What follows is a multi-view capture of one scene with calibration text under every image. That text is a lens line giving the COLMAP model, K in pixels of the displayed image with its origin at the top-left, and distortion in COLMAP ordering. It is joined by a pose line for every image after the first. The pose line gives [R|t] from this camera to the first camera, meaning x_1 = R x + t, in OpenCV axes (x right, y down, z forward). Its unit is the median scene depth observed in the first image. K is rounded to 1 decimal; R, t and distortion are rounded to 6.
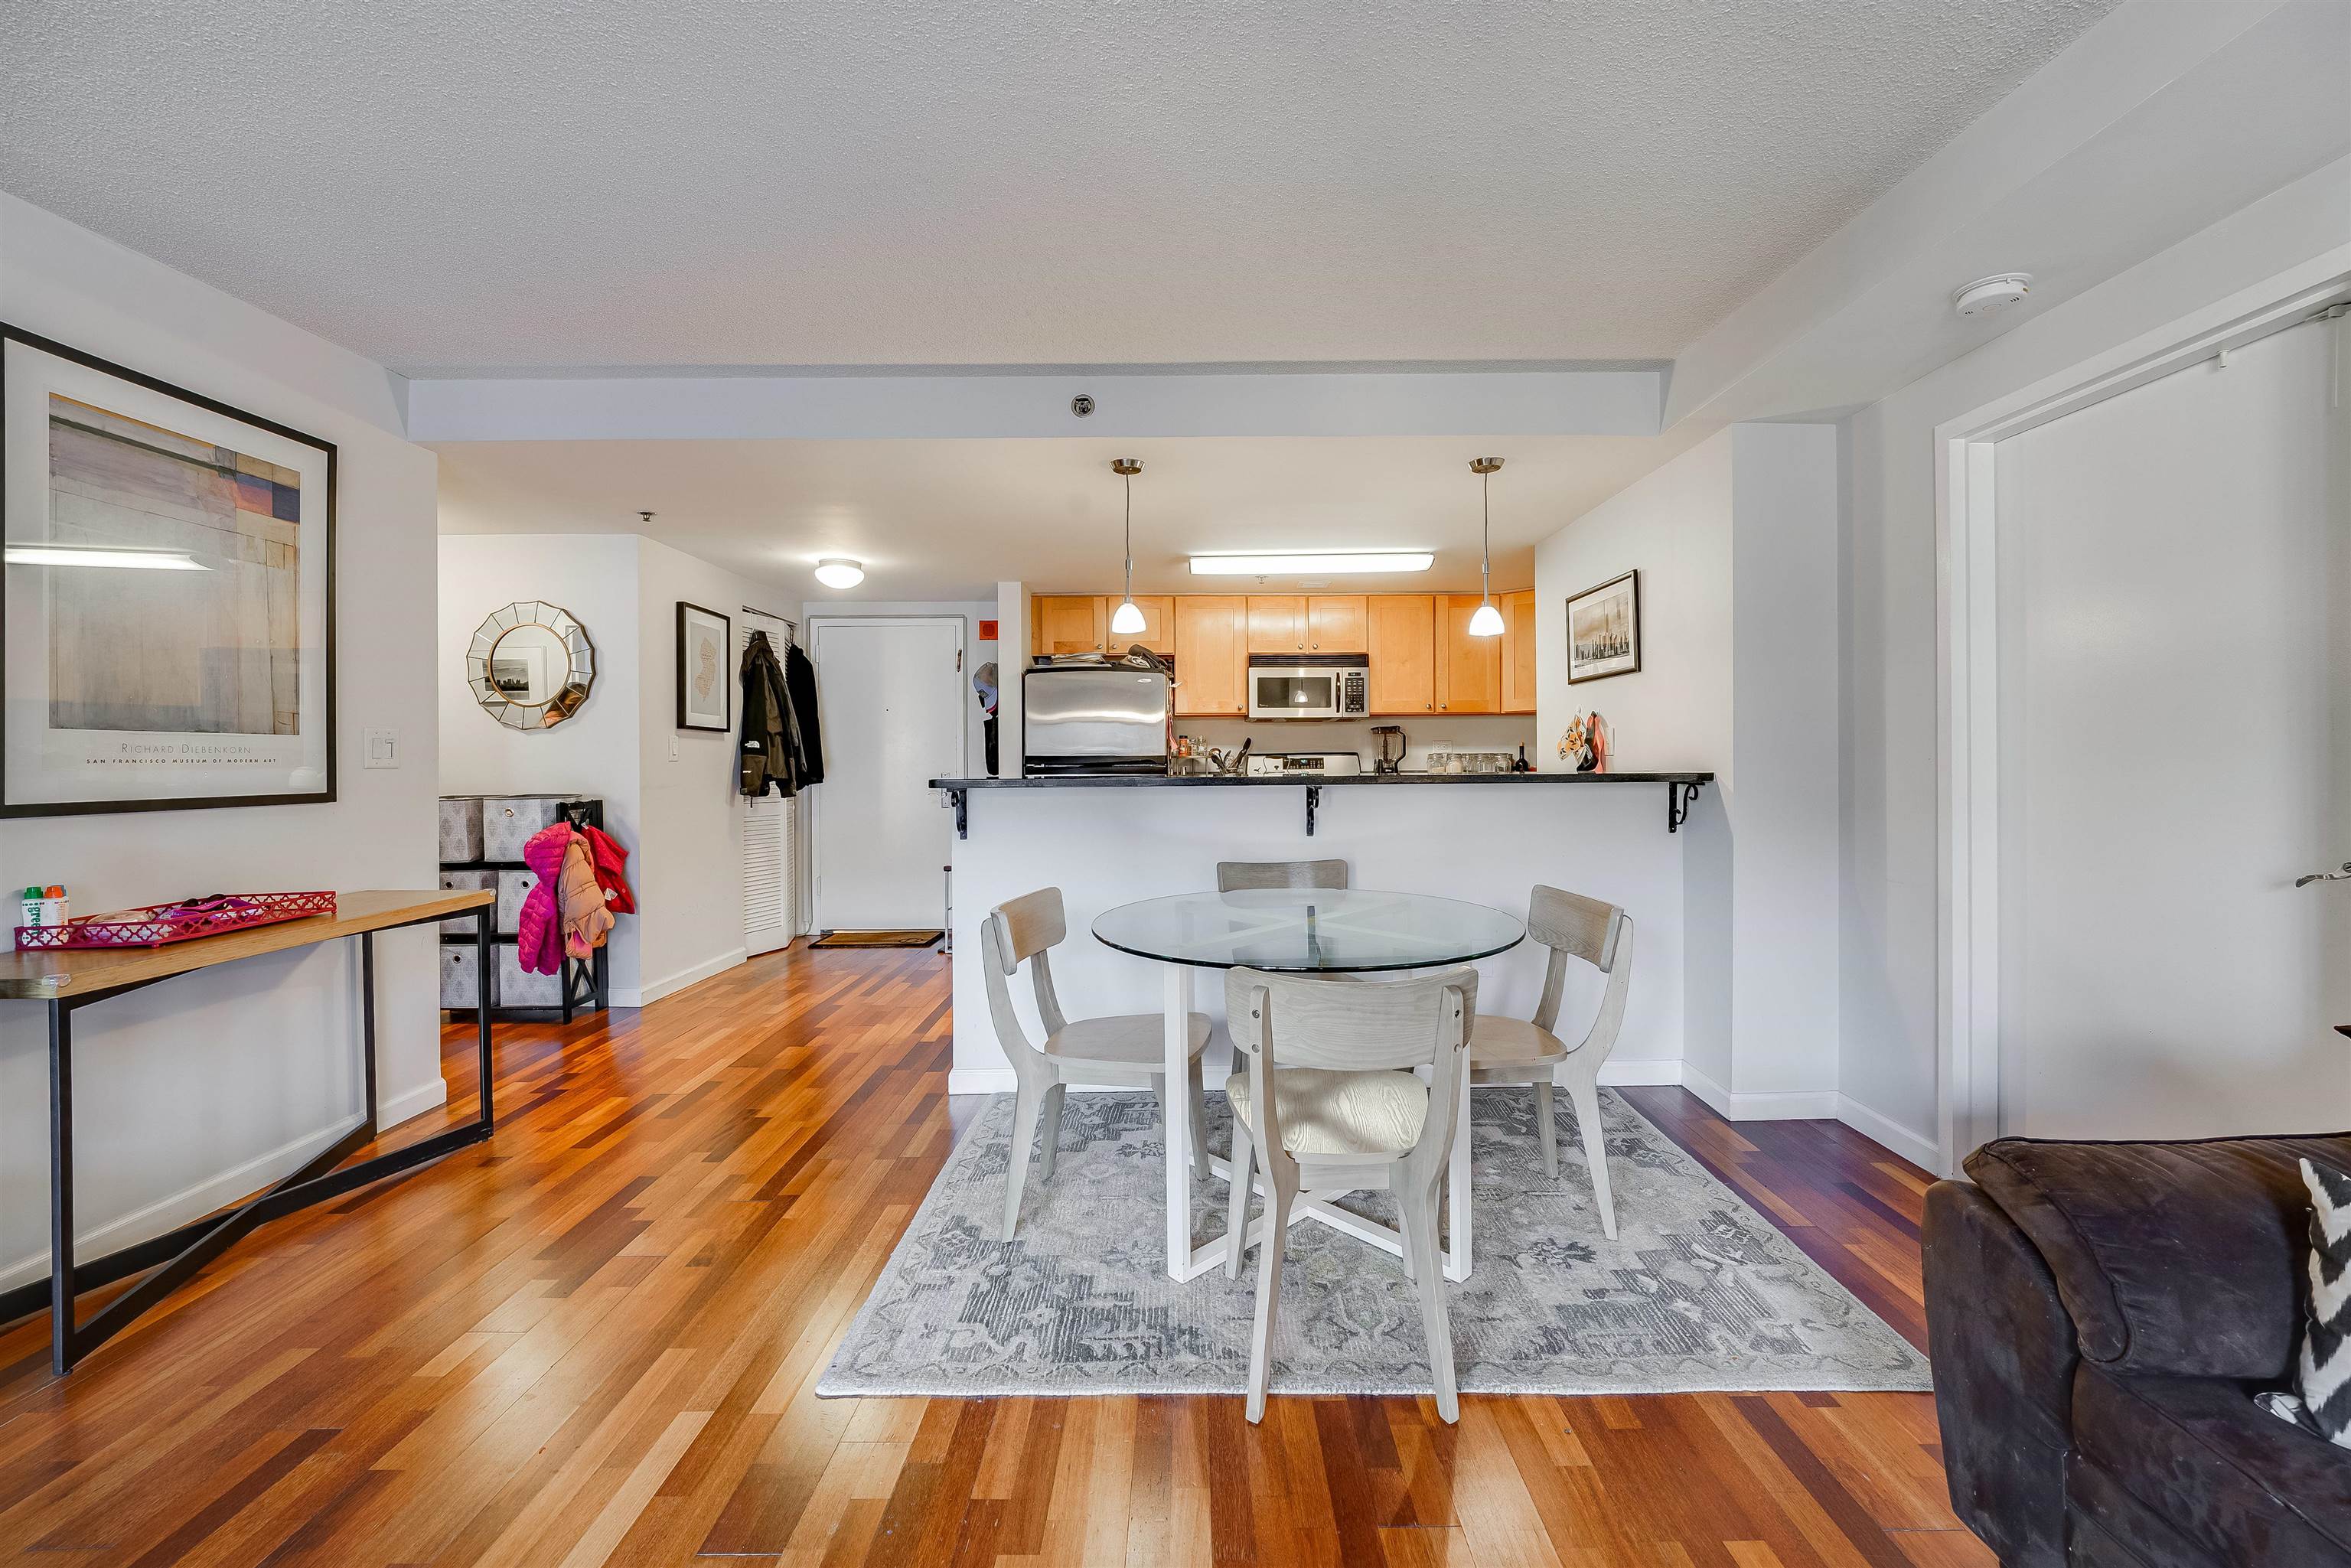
lens RADIAL K [[962.1, 0, 1190.4], [0, 962.1, 756.7], [0, 0, 1]] dist [-0.009403, 0.000212]
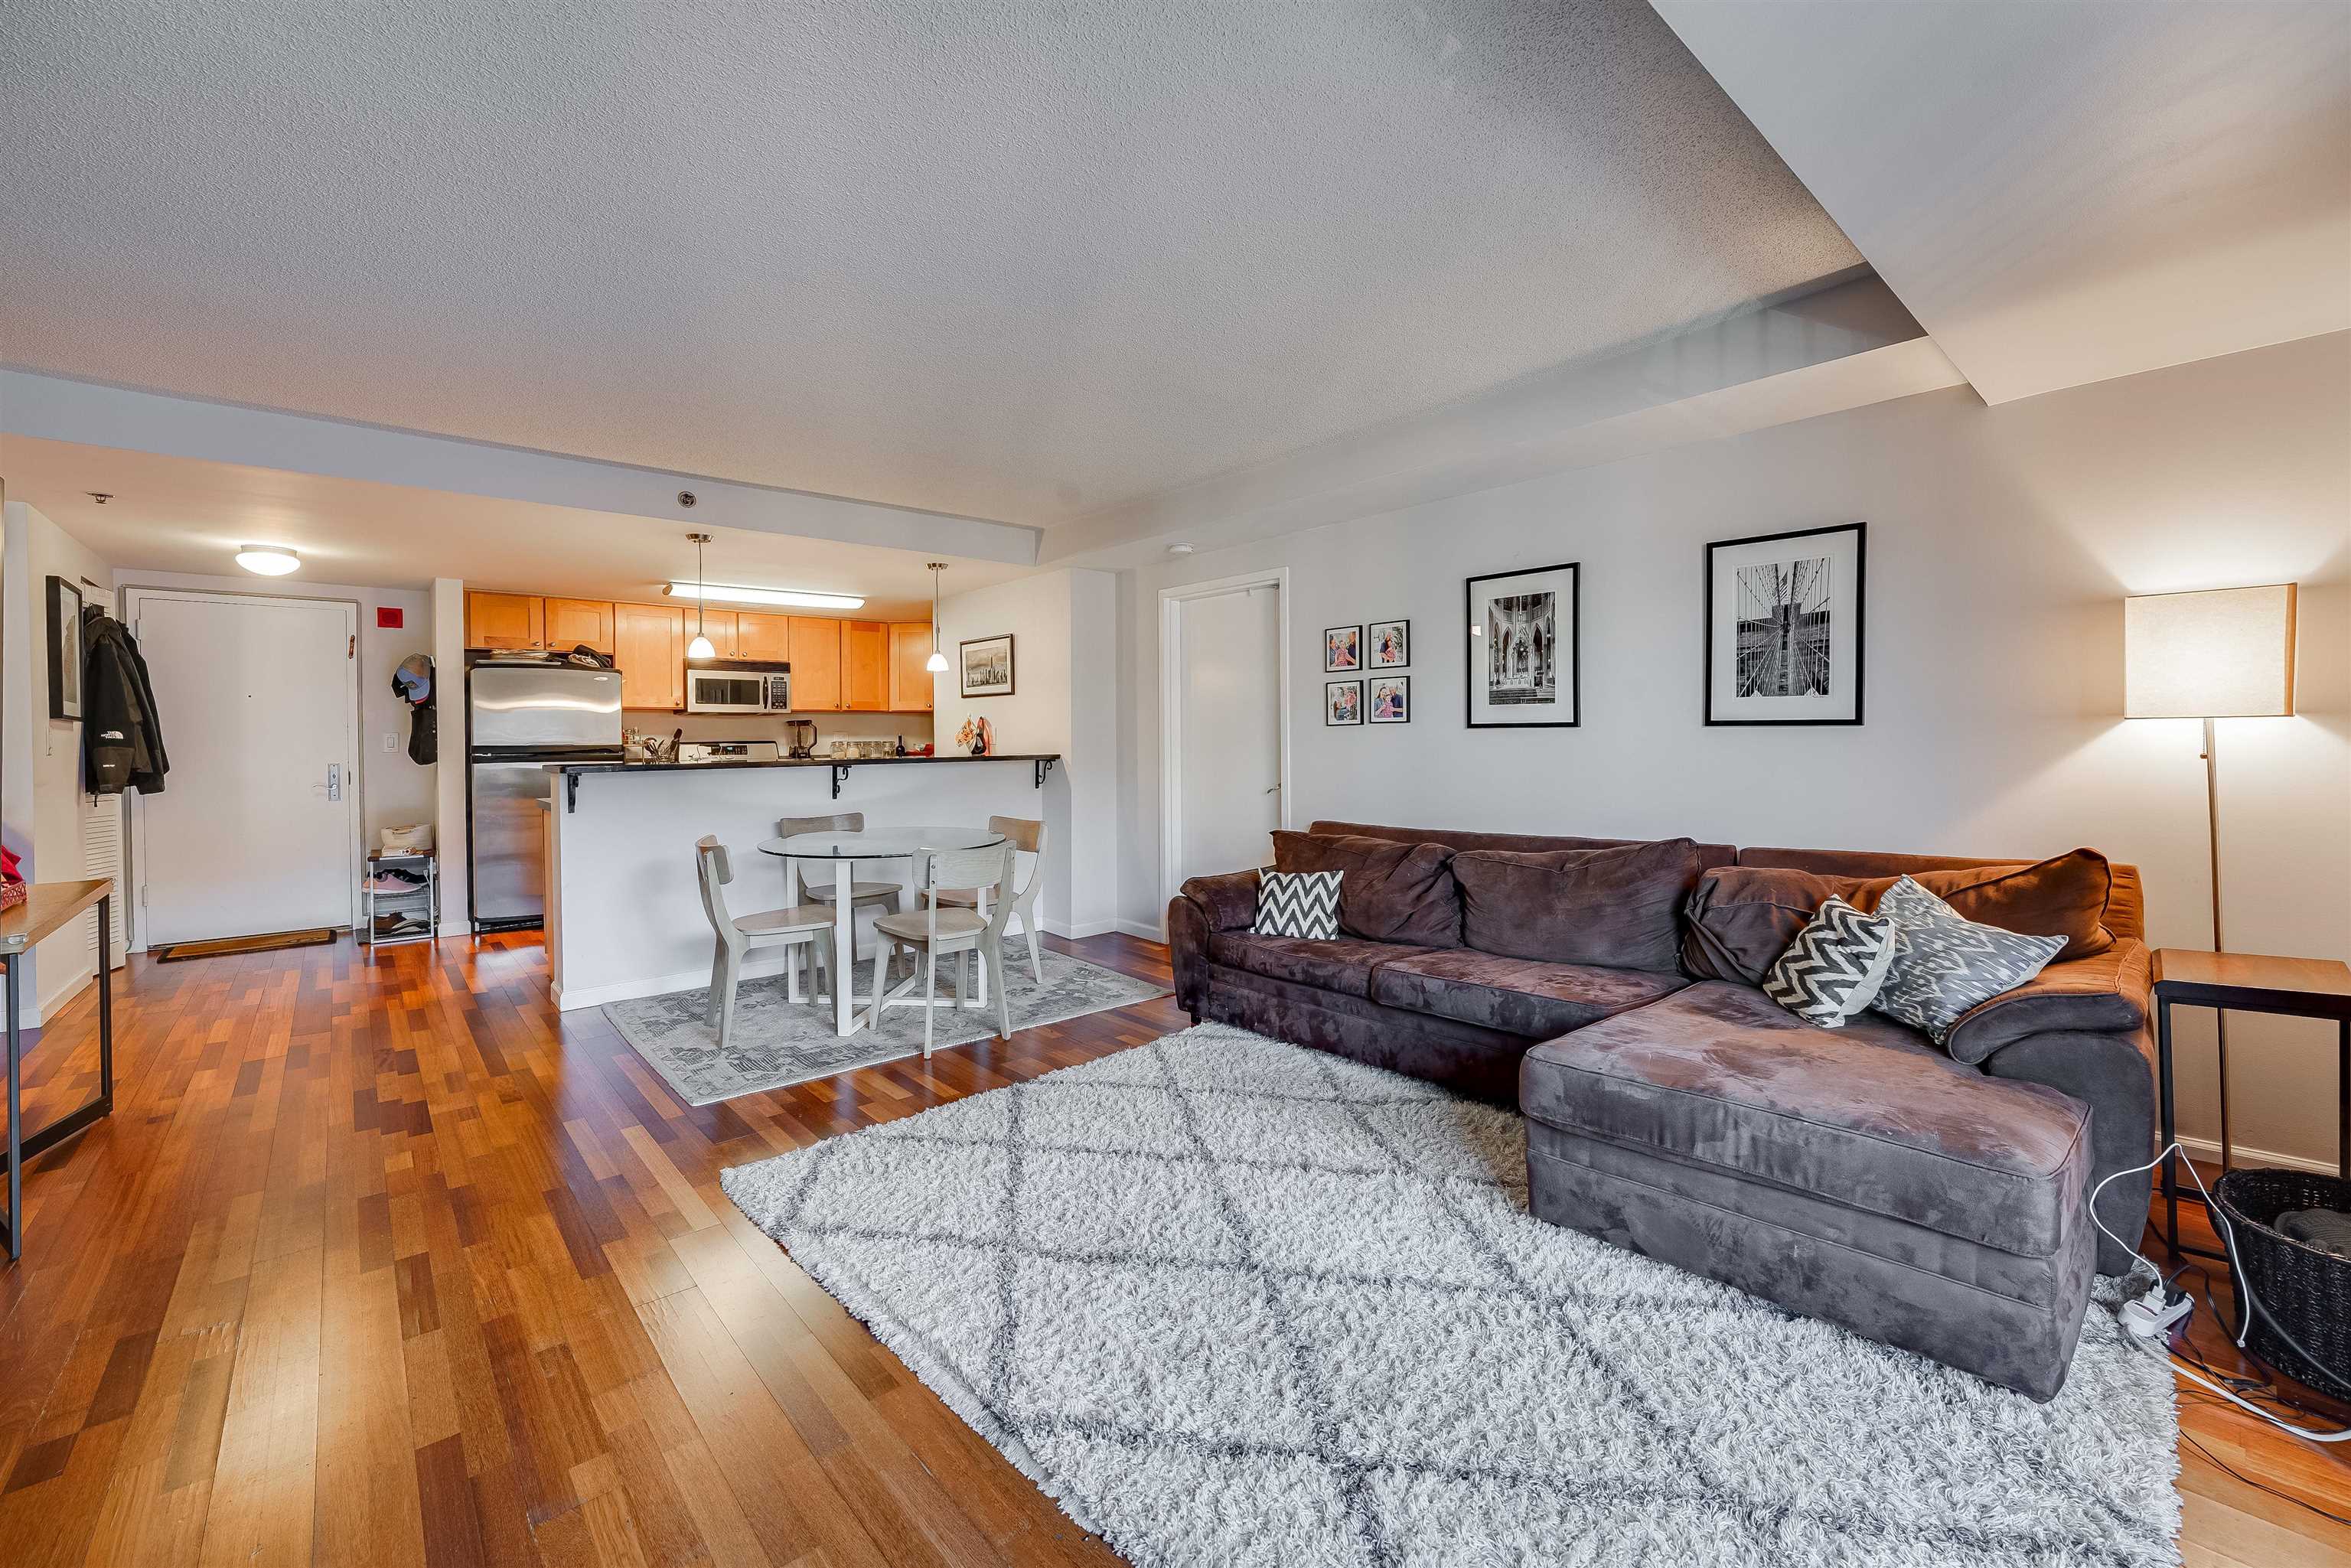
lens RADIAL K [[966.3, 0, 1169.6], [0, 966.3, 748.5], [0, 0, 1]] dist [-0.008810, -0.000337]
pose [[0.757834, -0.008042, 0.652398, -0.377512], [0.002364, 0.999951, 0.009579, -0.008550], [-0.652443, -0.005717, 0.757816, -0.402804]]
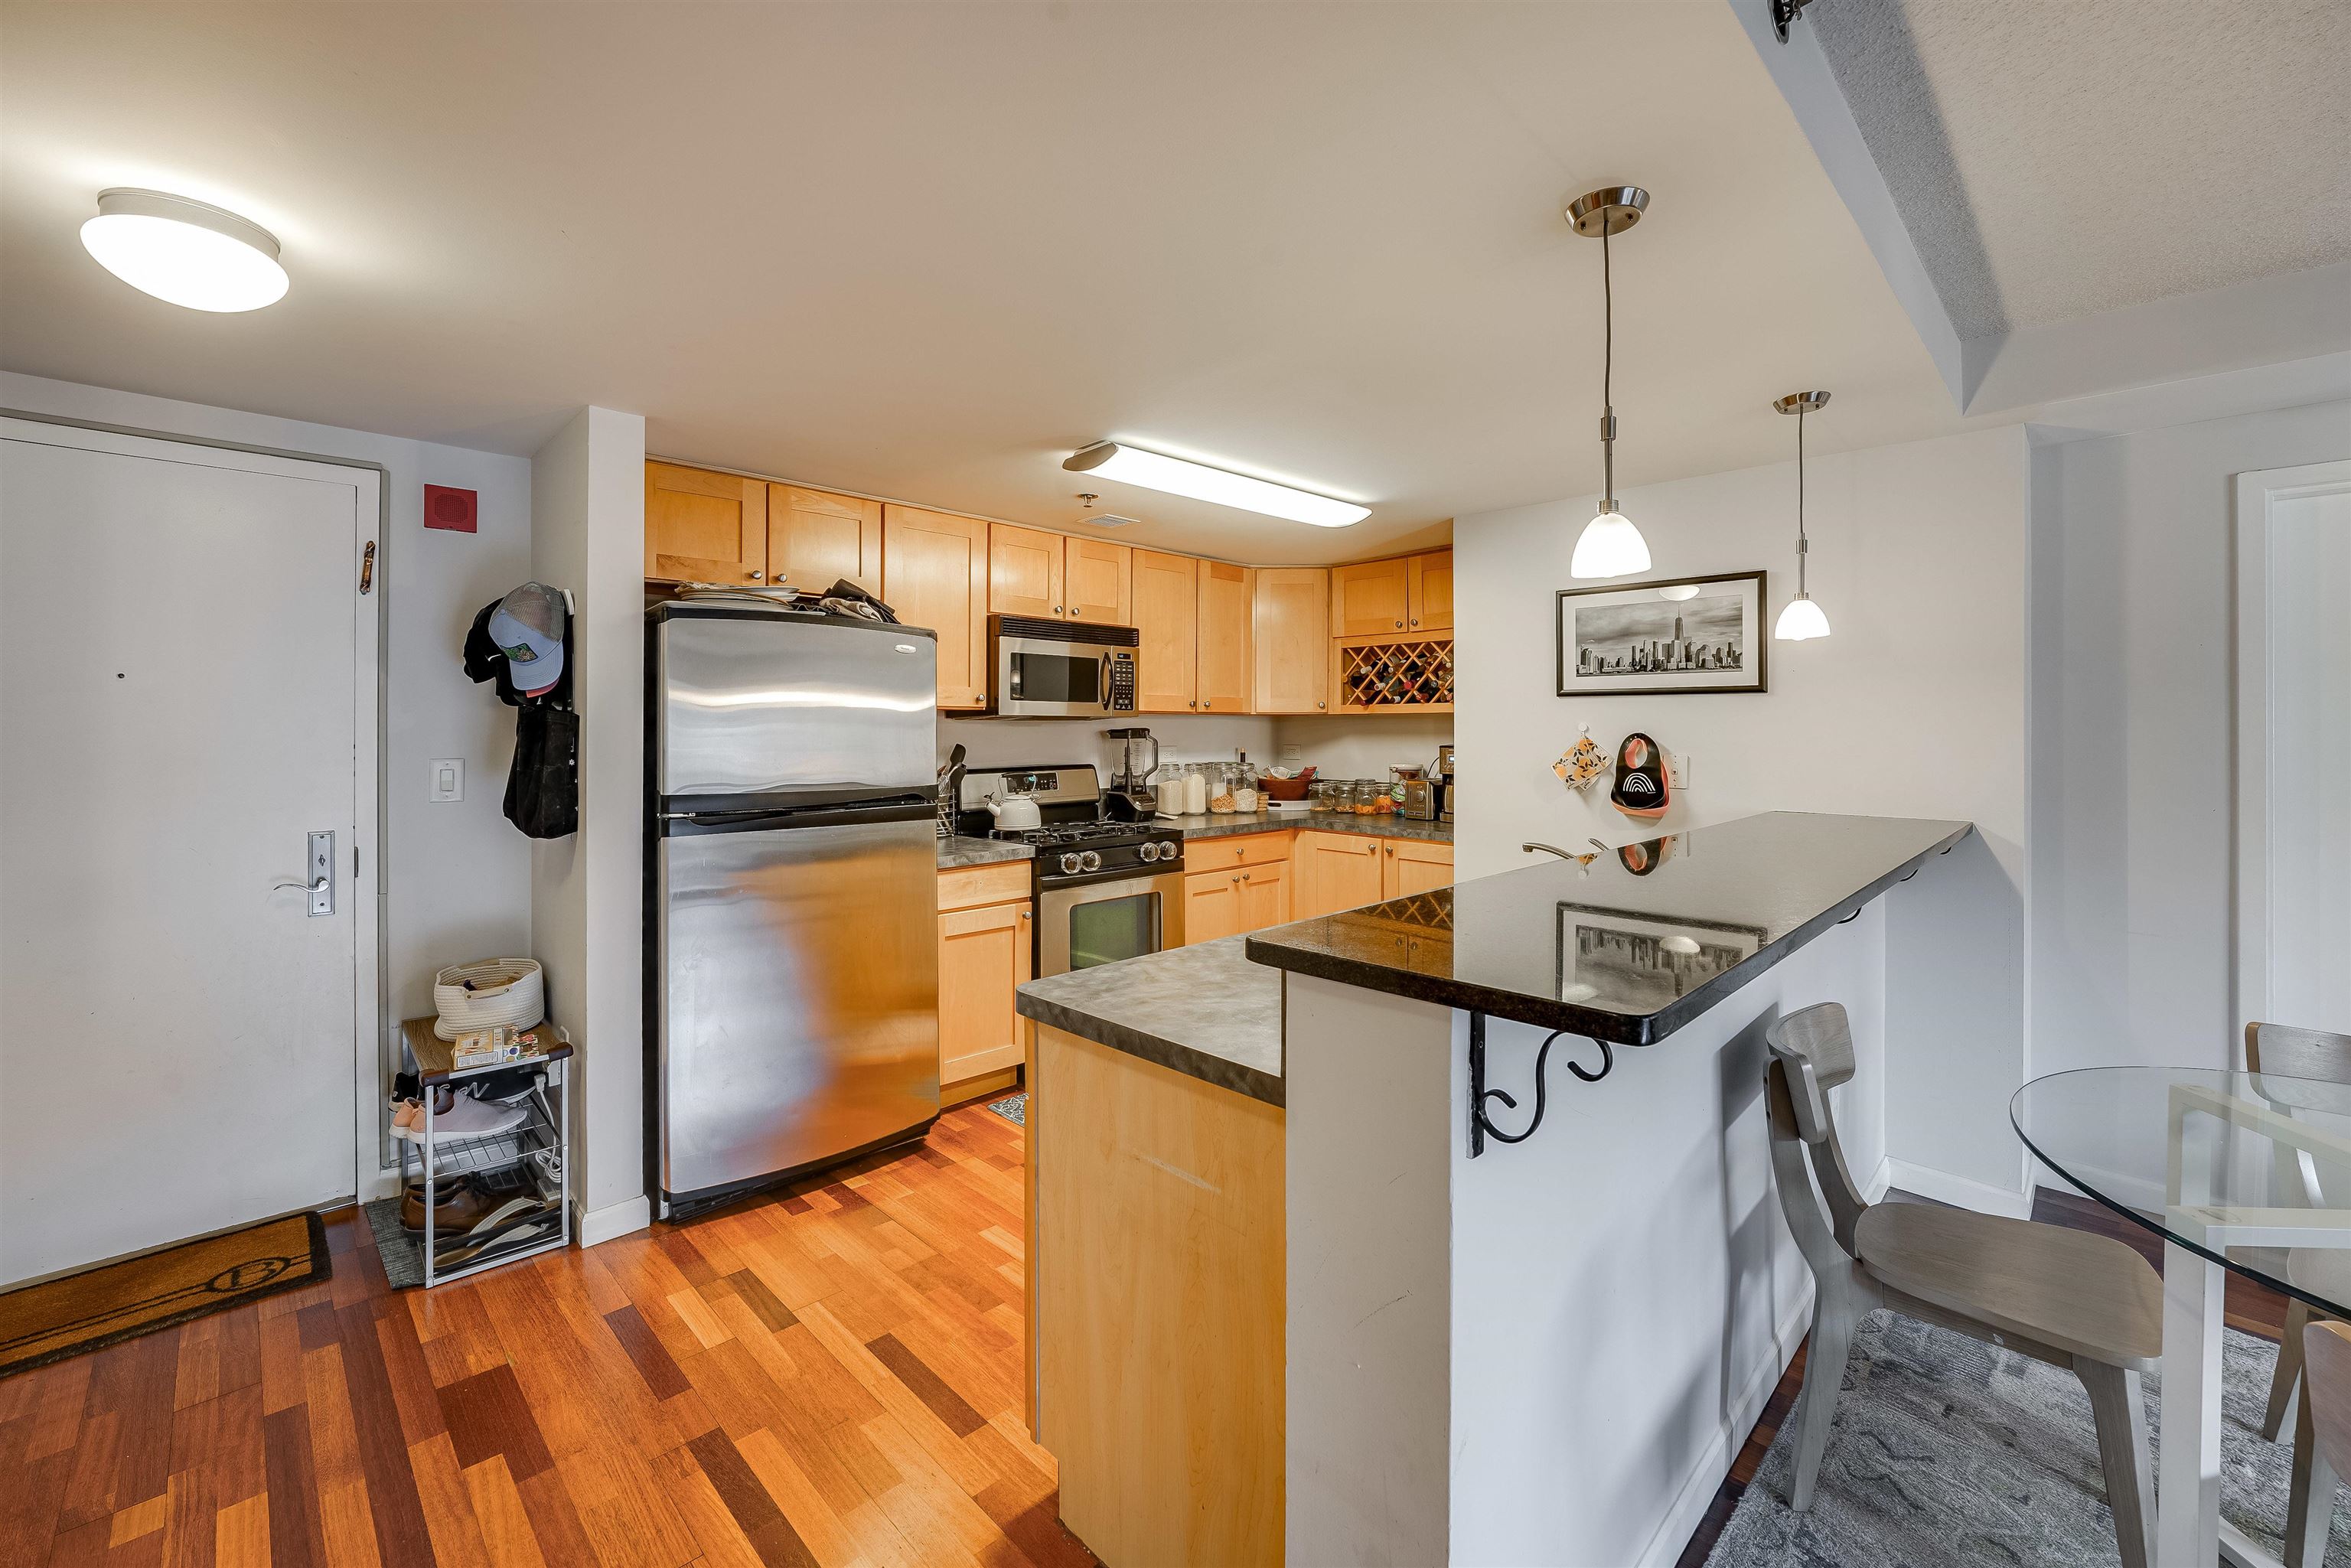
lens RADIAL K [[965.5, 0, 1171.9], [0, 965.5, 725.3], [0, 0, 1]] dist [-0.010561, -0.000090]
pose [[0.711891, 0.007546, 0.702250, -0.433282], [-0.006646, 0.999970, -0.004008, -0.046508], [-0.702259, -0.001814, 0.711920, 0.677204]]
